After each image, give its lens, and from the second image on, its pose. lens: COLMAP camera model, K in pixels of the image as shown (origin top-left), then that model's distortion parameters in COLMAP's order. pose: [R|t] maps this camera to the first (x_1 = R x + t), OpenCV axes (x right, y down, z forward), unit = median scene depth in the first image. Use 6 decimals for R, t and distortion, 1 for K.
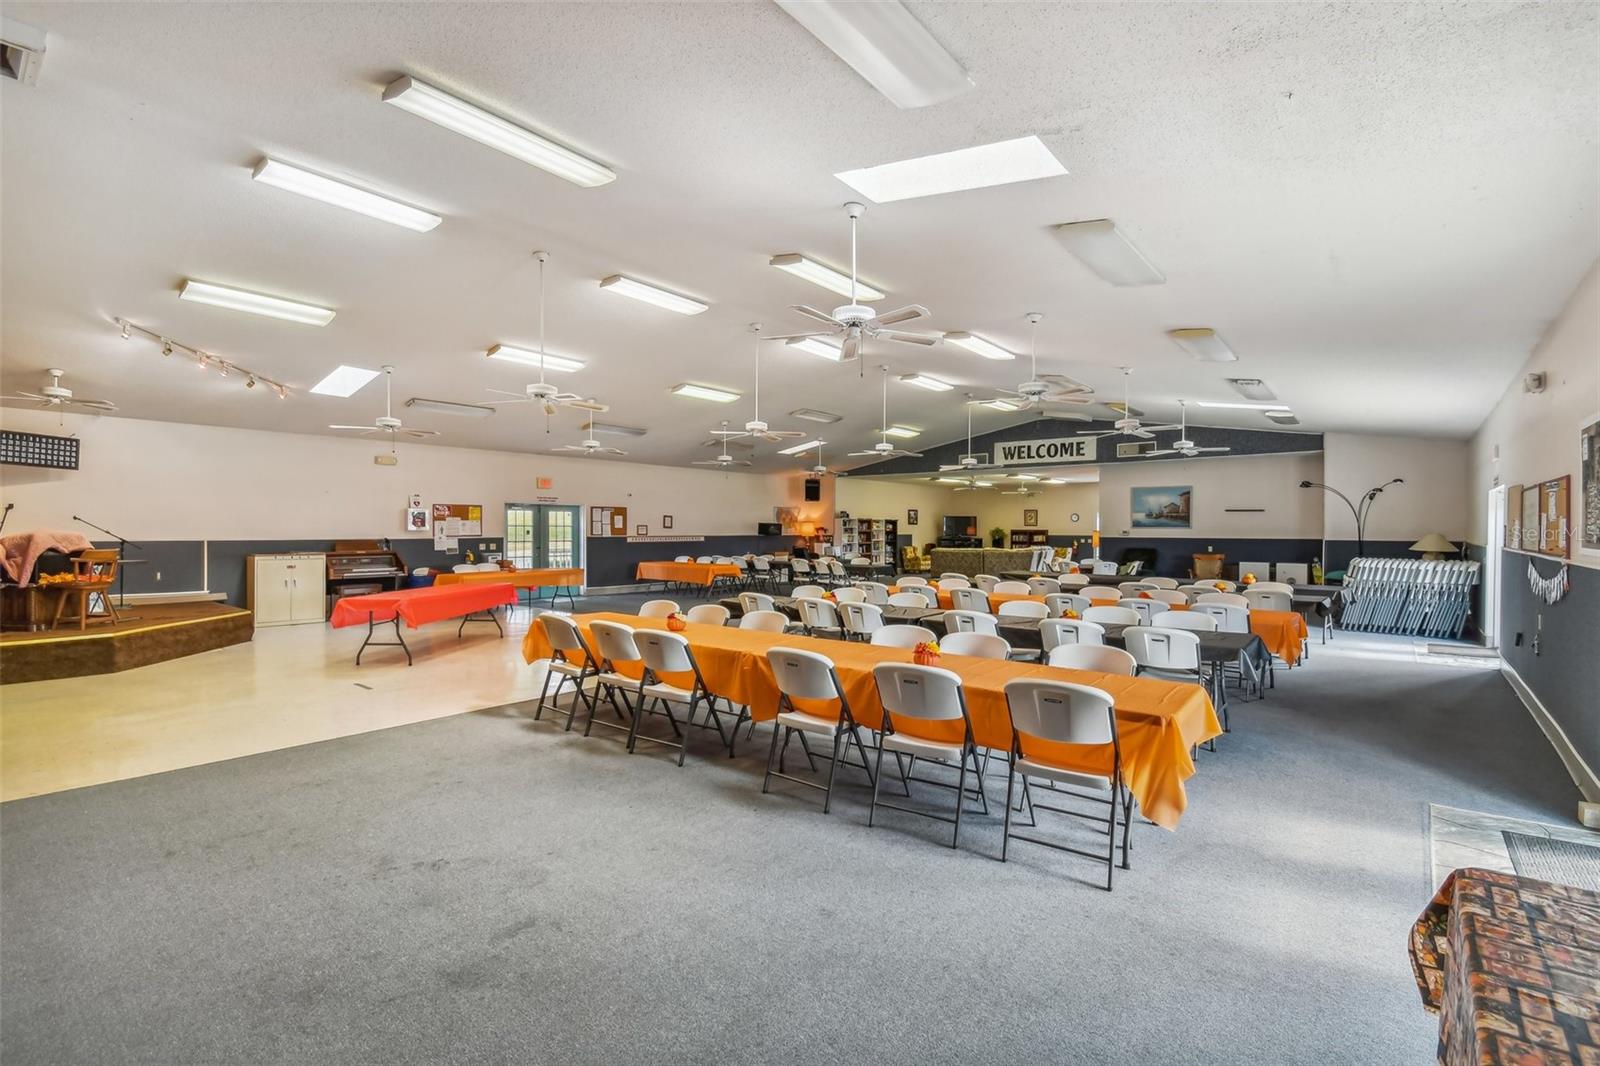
lens RADIAL K [[713.7, 0, 804.3], [0, 713.7, 533.6], [0, 0, 1]] dist [0.011942, -0.001420]
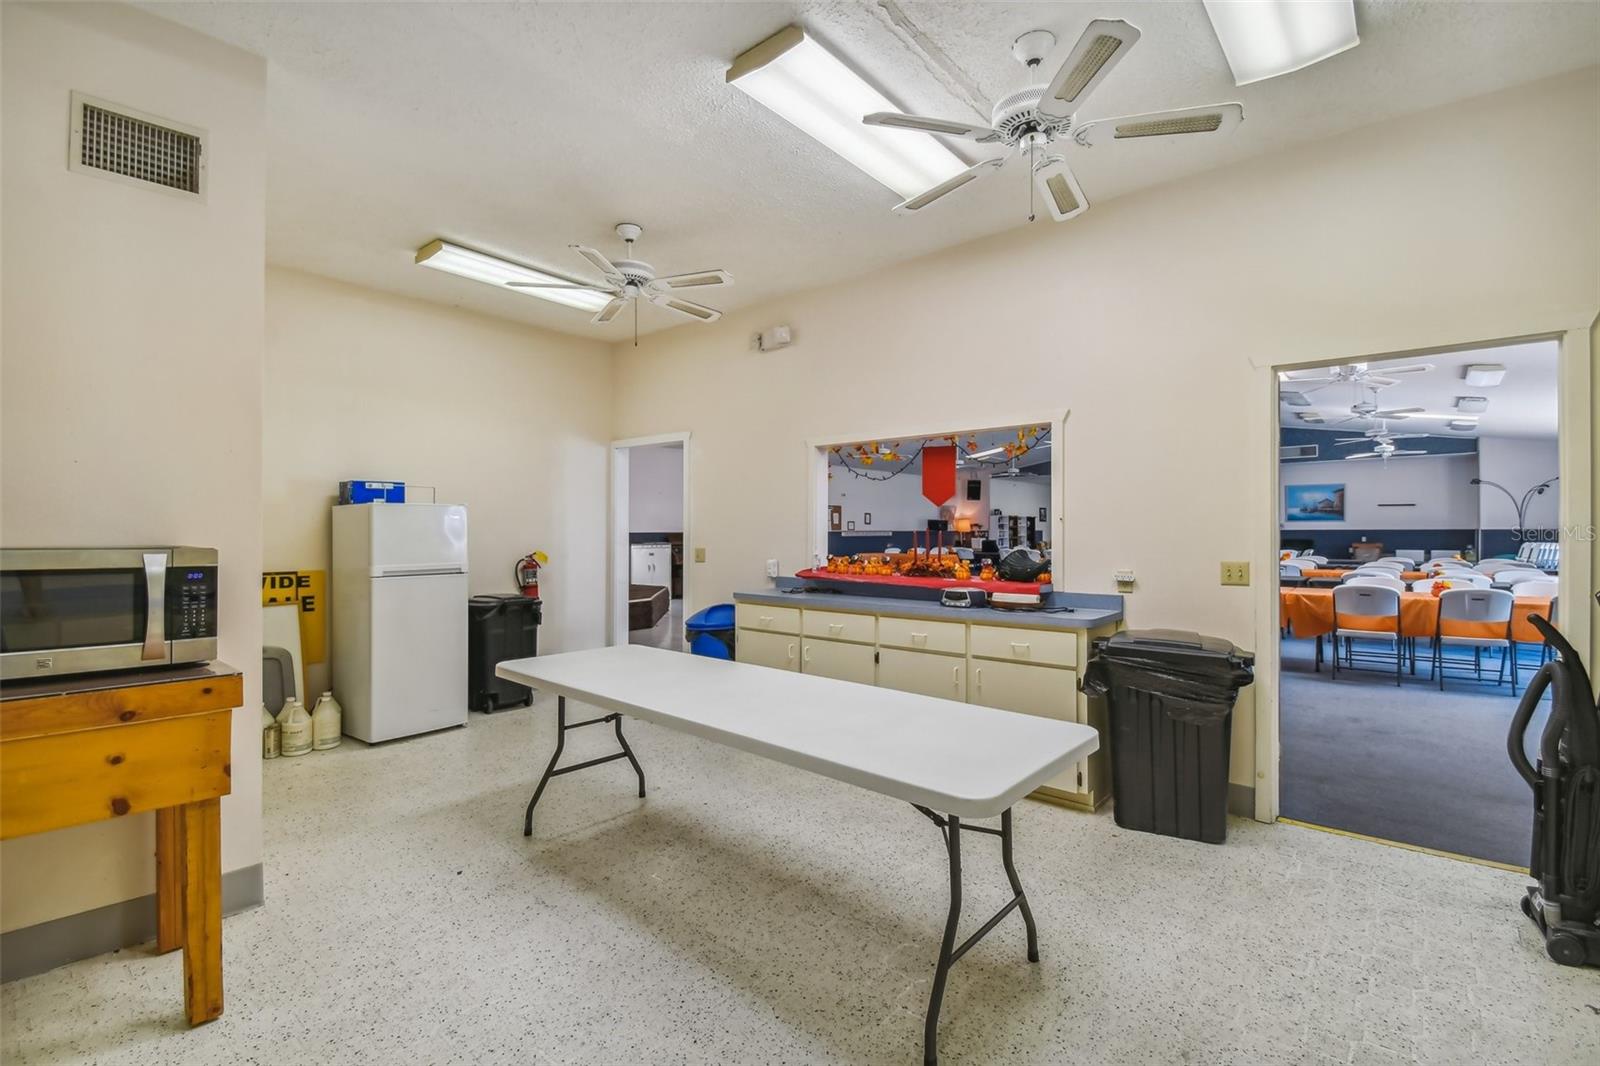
lens RADIAL K [[713.7, 0, 824.2], [0, 713.7, 526.7], [0, 0, 1]] dist [0.011942, -0.001420]
pose [[0.999822, -0.005436, 0.018067, -0.289685], [0.005661, 0.999907, -0.012390, 0.010136], [-0.017998, 0.012490, 0.999760, -0.115027]]
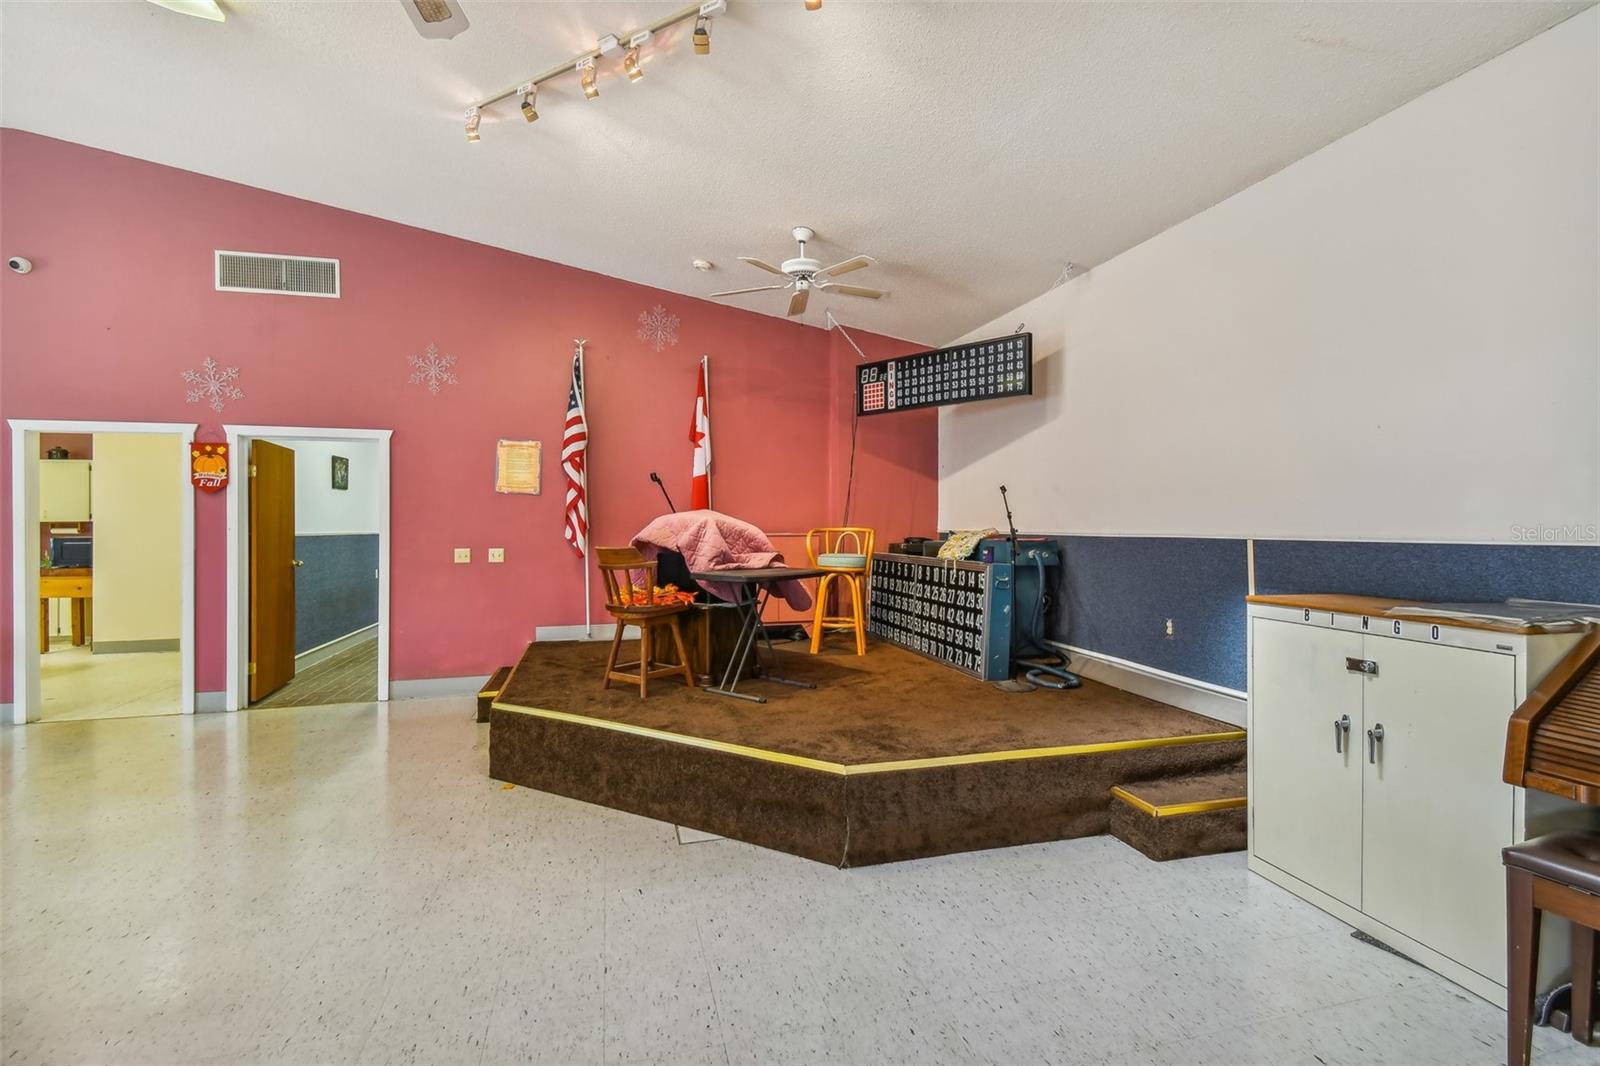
lens RADIAL K [[713.7, 0, 813.8], [0, 713.7, 526.8], [0, 0, 1]] dist [0.011942, -0.001420]
pose [[-0.559726, 0.000649, -0.828678, -0.279137], [-0.005361, 0.999976, 0.004404, 0.001744], [0.828661, 0.006908, -0.559709, 0.637206]]
